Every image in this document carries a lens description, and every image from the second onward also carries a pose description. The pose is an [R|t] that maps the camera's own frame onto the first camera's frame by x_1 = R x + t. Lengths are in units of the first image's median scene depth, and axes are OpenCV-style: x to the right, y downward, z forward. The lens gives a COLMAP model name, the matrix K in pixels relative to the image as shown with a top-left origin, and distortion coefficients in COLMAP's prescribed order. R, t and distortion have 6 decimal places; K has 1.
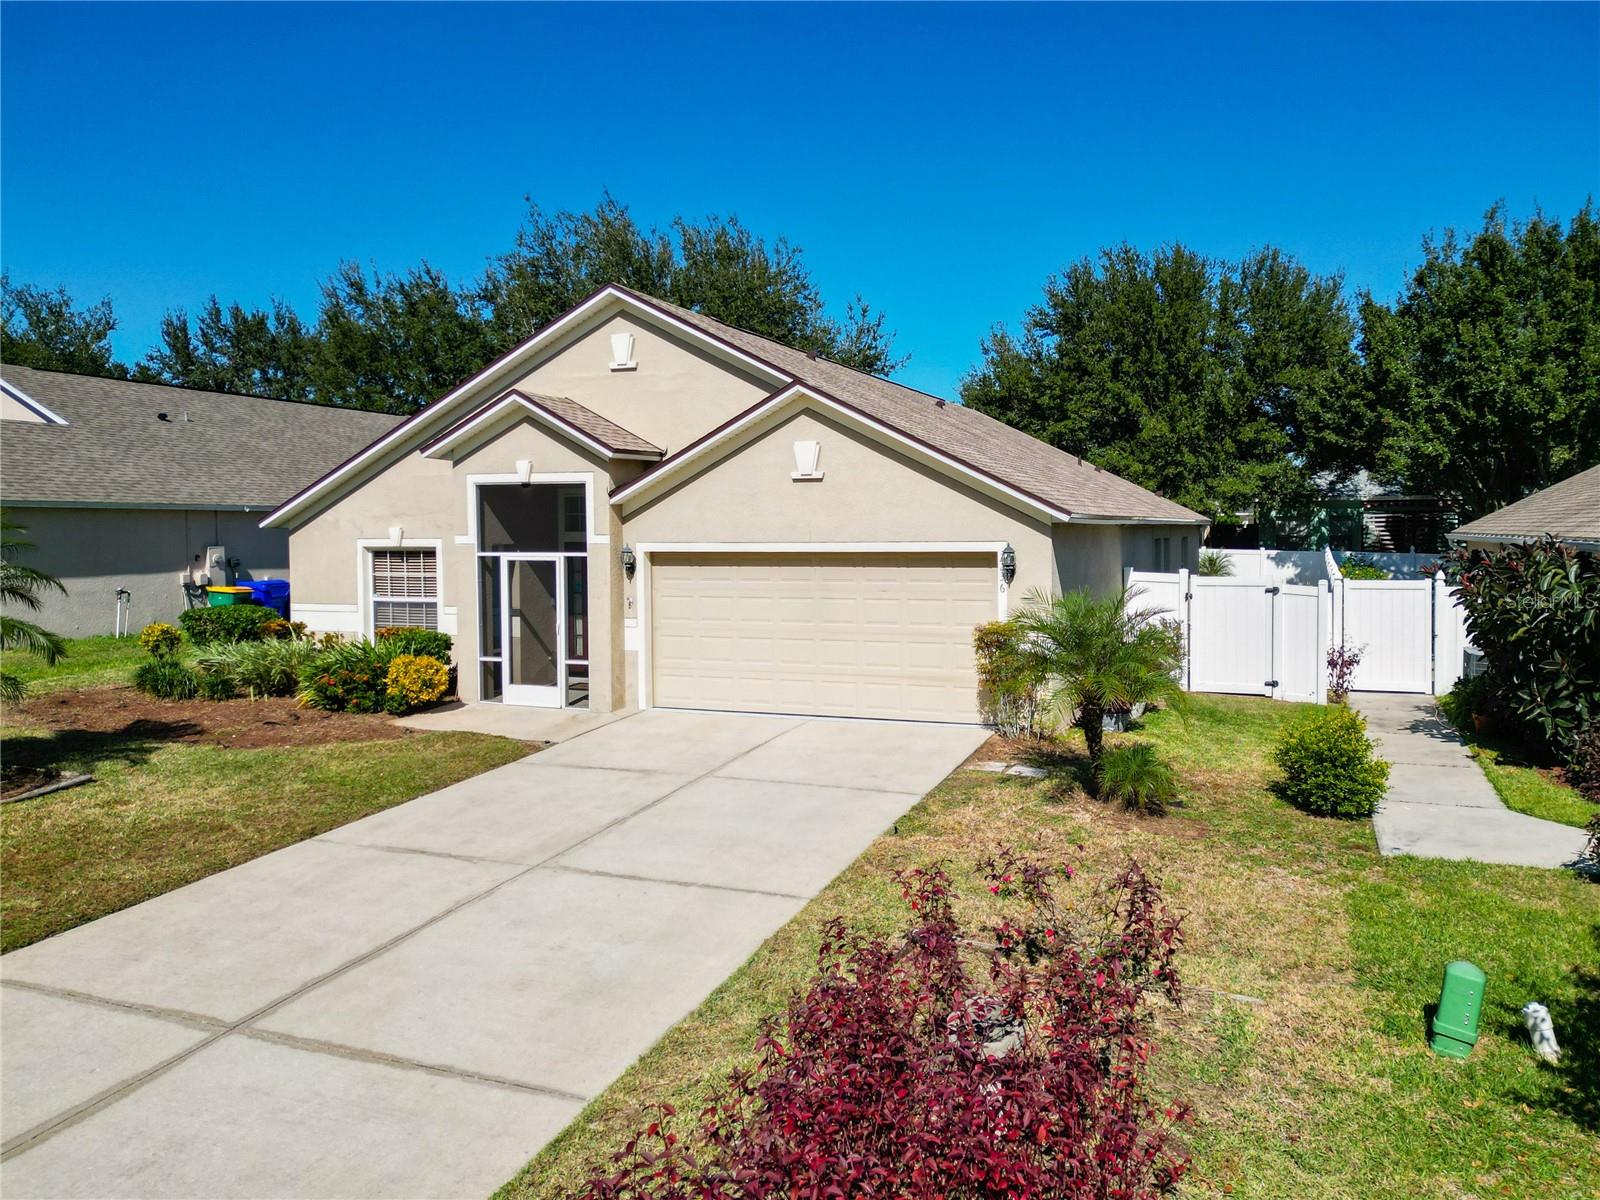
lens RADIAL K [[1155.2, 0, 872.1], [0, 1155.2, 577.7], [0, 0, 1]] dist [0.068220, -0.050990]
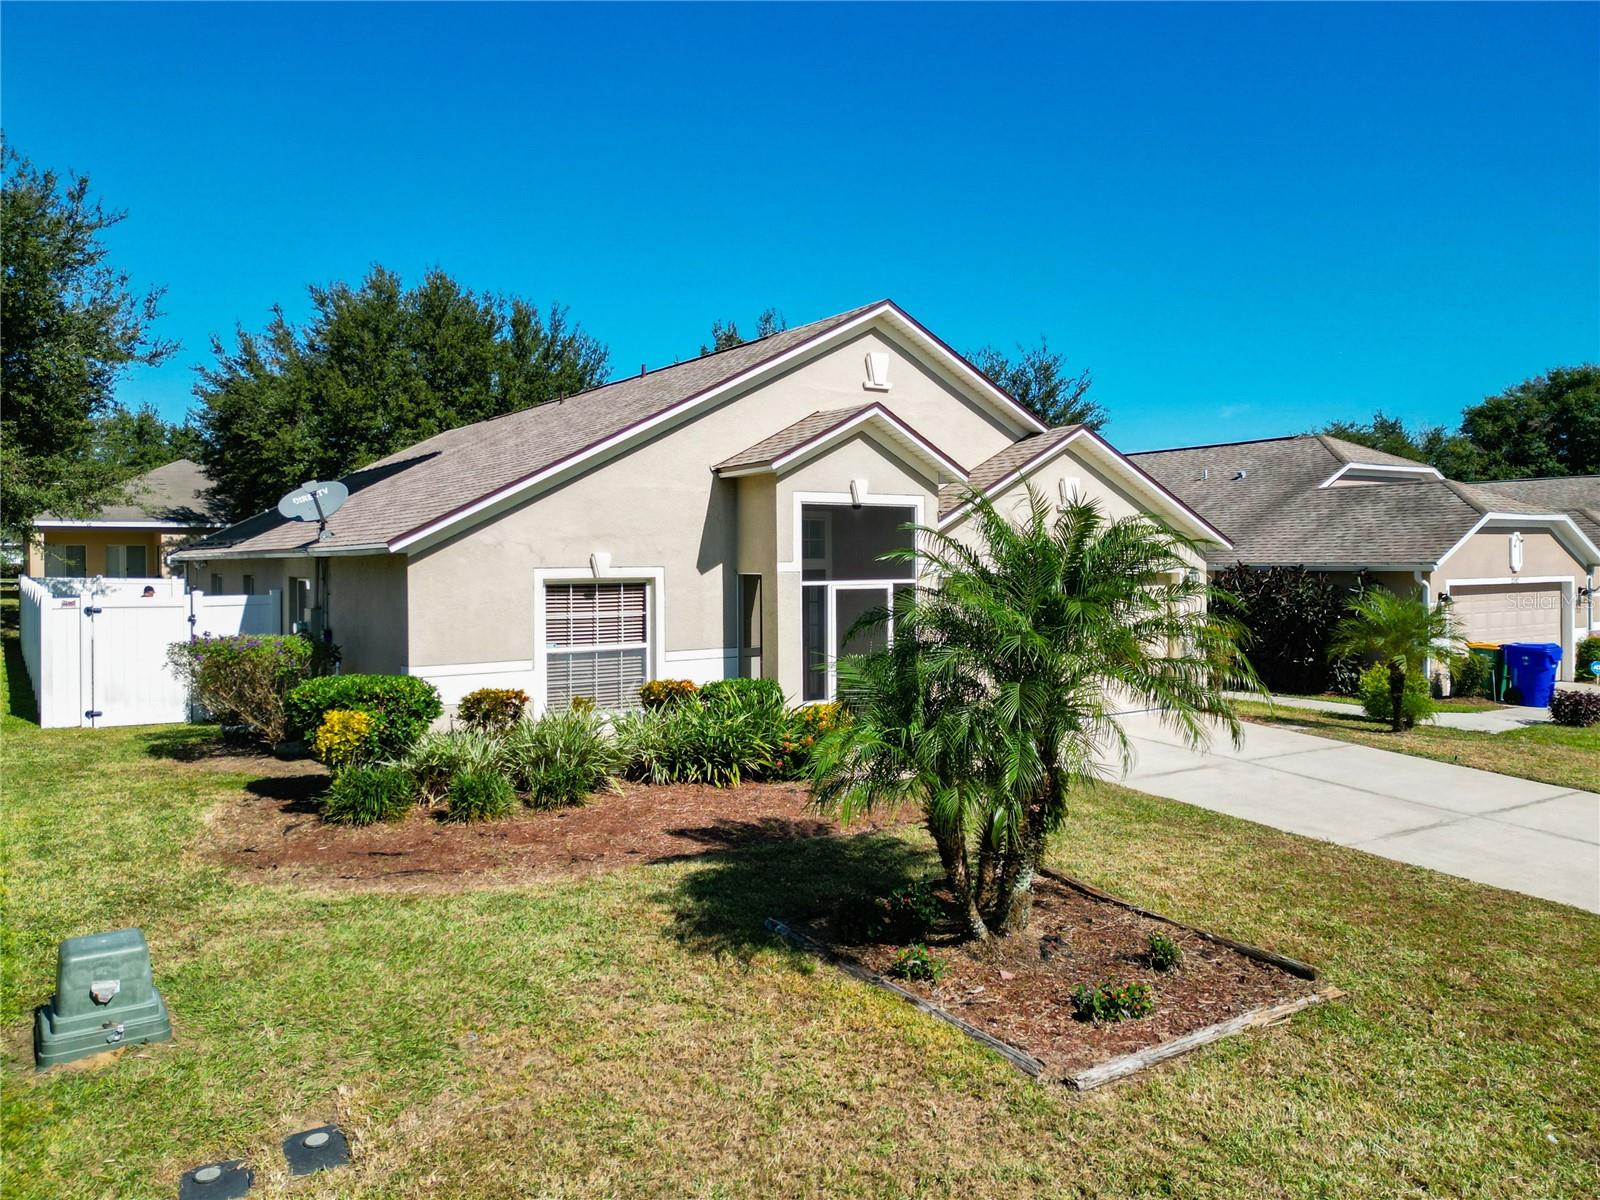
lens RADIAL K [[1162.3, 0, 799.8], [0, 1162.3, 566.2], [0, 0, 1]] dist [0.067410, -0.059387]
pose [[0.574292, -0.002954, 0.818645, -1.052730], [0.036834, 0.999074, -0.022235, -0.014030], [-0.817821, 0.042923, 0.573869, 0.506969]]
